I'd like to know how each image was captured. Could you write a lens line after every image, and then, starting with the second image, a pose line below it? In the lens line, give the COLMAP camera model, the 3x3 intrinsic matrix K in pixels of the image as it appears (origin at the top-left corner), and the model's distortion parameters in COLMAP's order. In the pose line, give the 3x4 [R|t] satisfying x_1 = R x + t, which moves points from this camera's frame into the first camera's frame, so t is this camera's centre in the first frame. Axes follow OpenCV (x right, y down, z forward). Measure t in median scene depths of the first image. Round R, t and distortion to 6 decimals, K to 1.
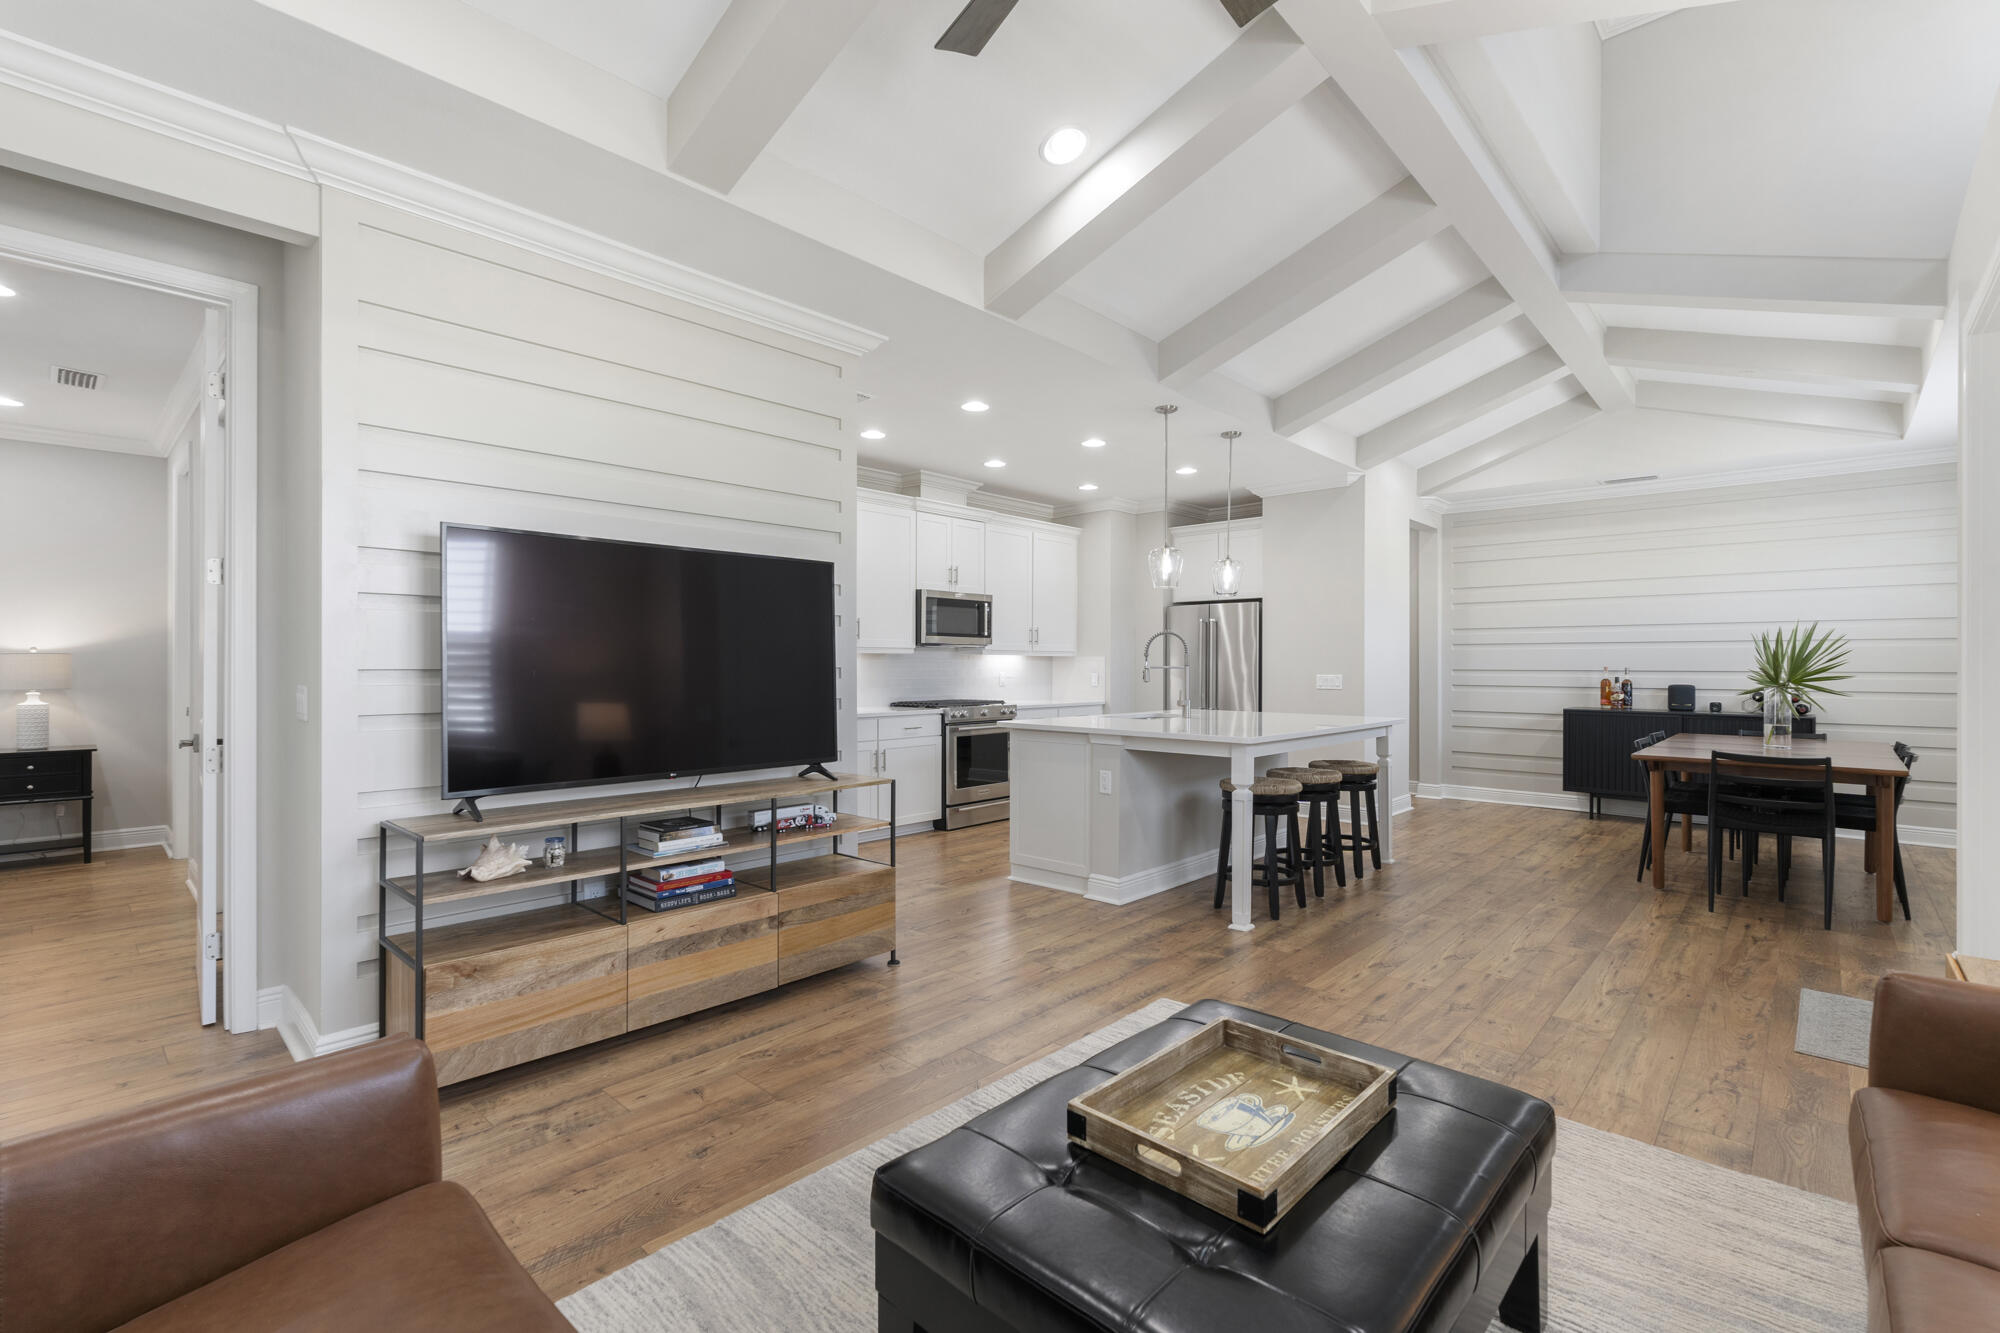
lens RADIAL K [[887.6, 0, 1006.0], [0, 887.6, 655.9], [0, 0, 1]] dist [-0.002822, -0.000454]
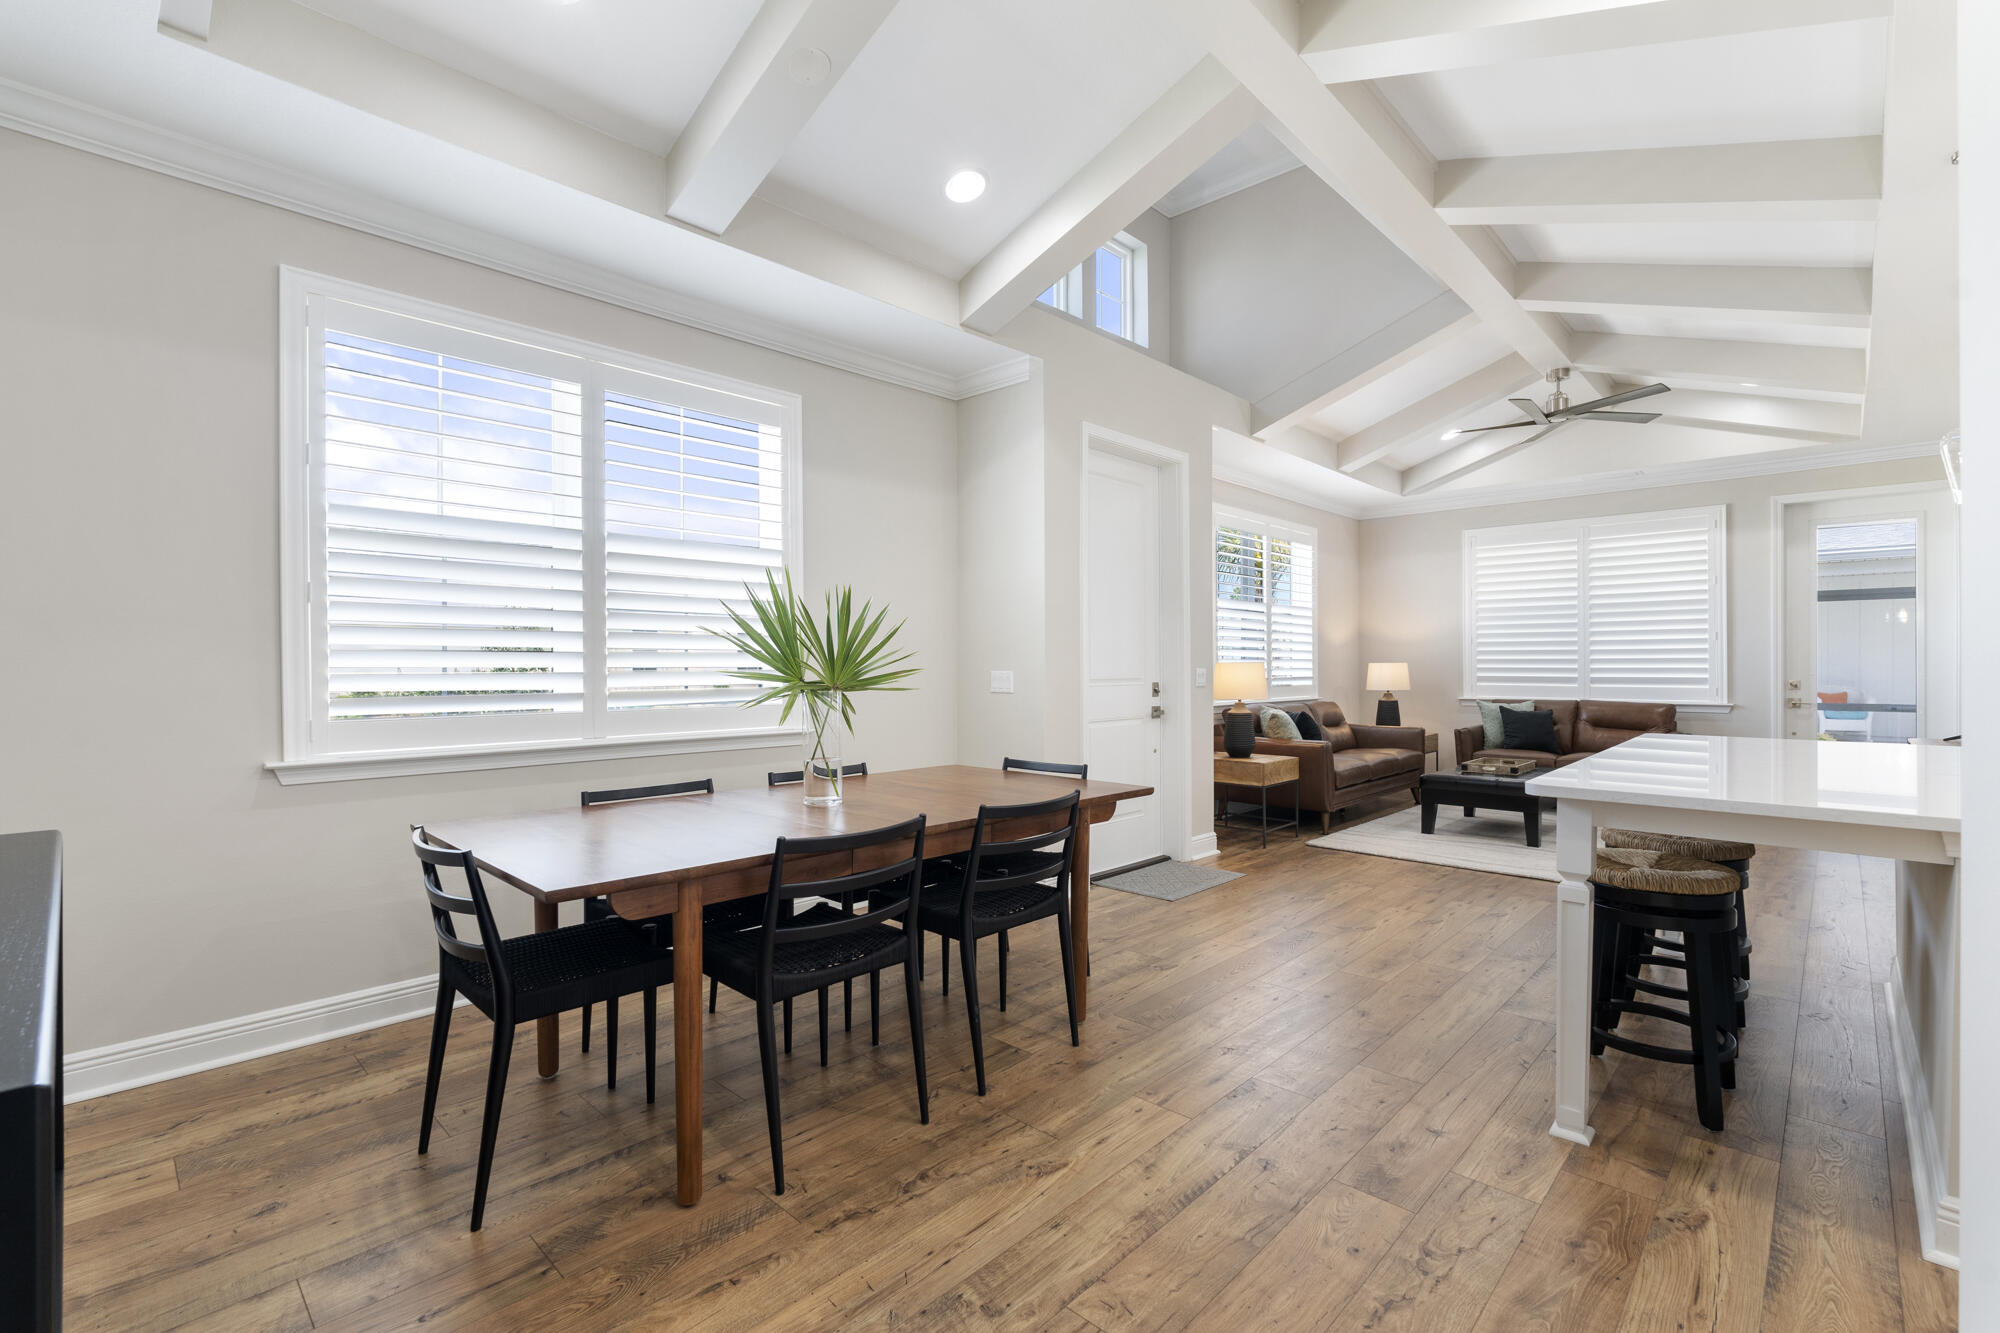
lens RADIAL K [[887.6, 0, 1011.0], [0, 887.6, 659.9], [0, 0, 1]] dist [-0.002822, -0.000454]
pose [[-0.999928, -0.004172, 0.011249, 0.575232], [-0.004308, 0.999918, -0.012050, 0.016729], [-0.011198, -0.012097, -0.999864, 1.191218]]
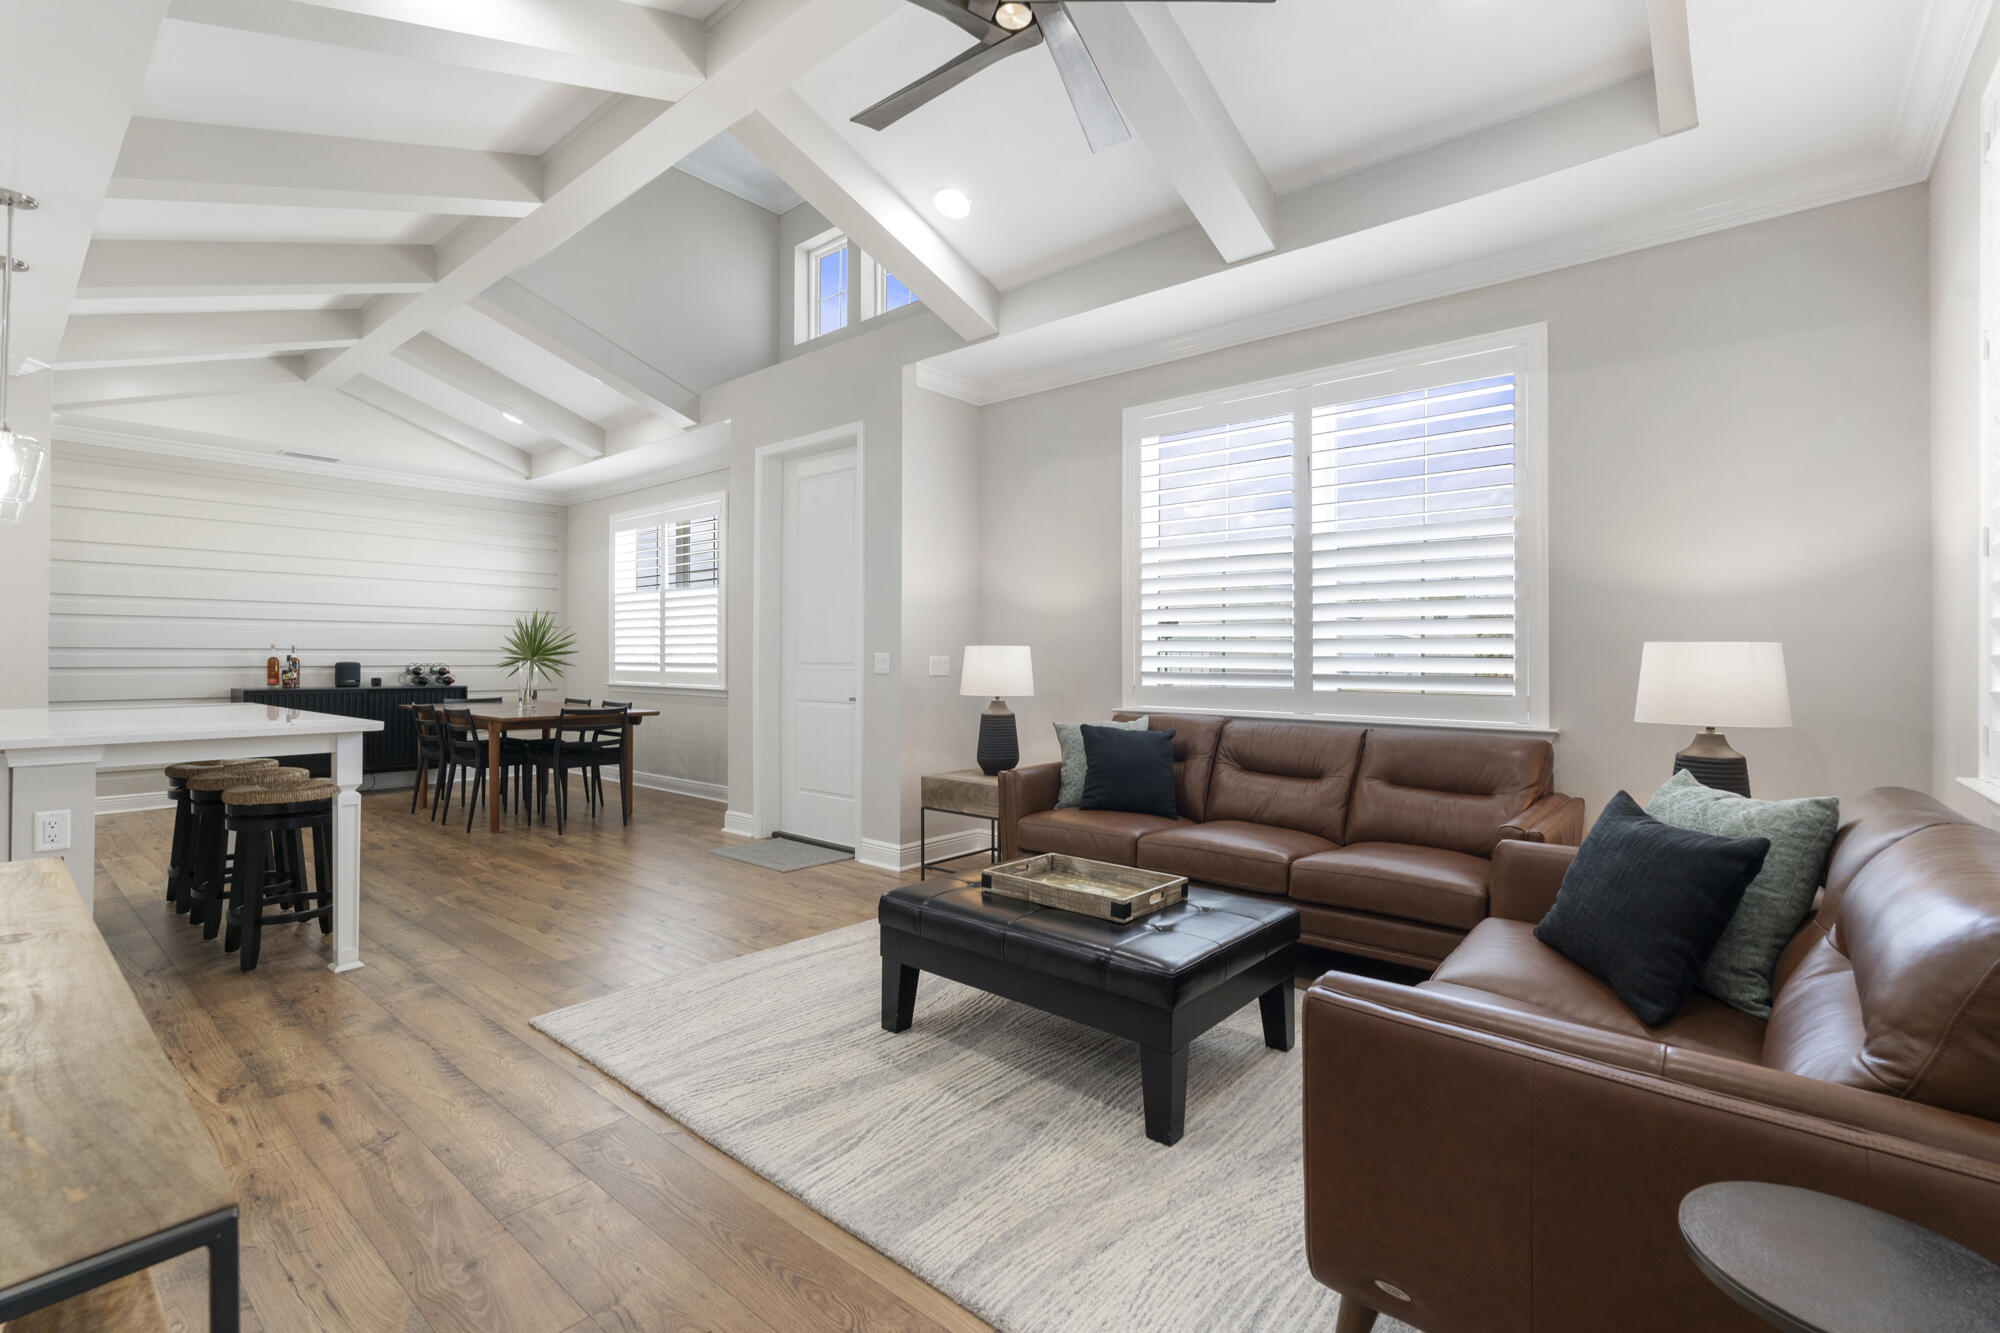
lens RADIAL K [[887.6, 0, 990.4], [0, 887.6, 660.1], [0, 0, 1]] dist [-0.002822, -0.000454]
pose [[-0.038305, -0.006818, 0.999243, -0.338560], [-0.013745, 0.999886, 0.006296, 0.013516], [-0.999172, -0.013493, -0.038395, 0.290238]]
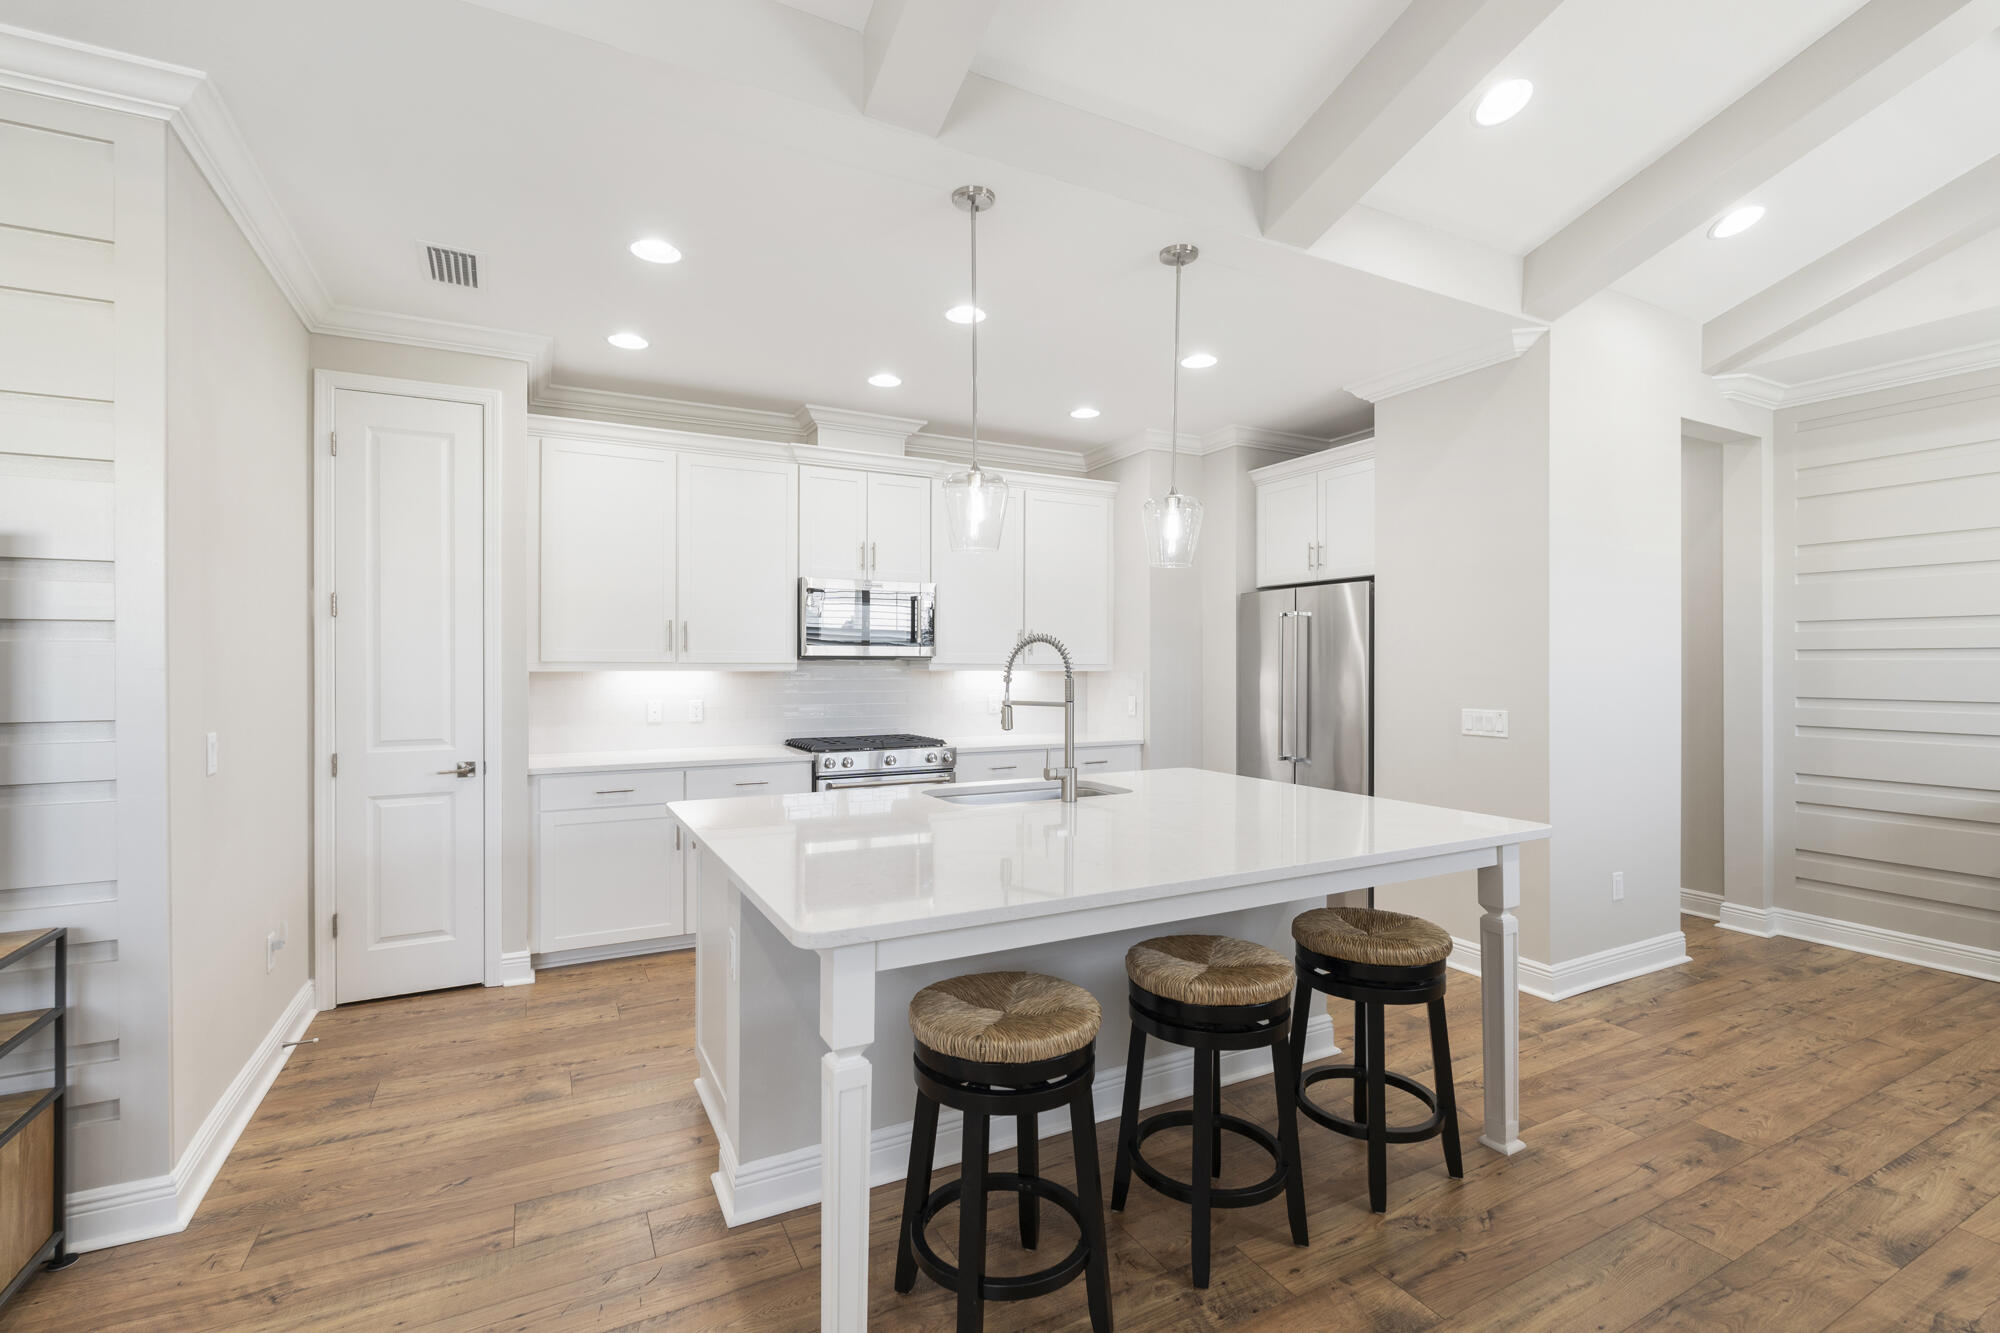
lens RADIAL K [[887.6, 0, 1001.5], [0, 887.6, 659.7], [0, 0, 1]] dist [-0.002822, -0.000454]
pose [[0.941923, -0.003239, -0.335815, 0.287661], [0.004327, 0.999988, 0.002491, -0.012891], [0.335802, -0.003799, 0.941925, 0.416550]]
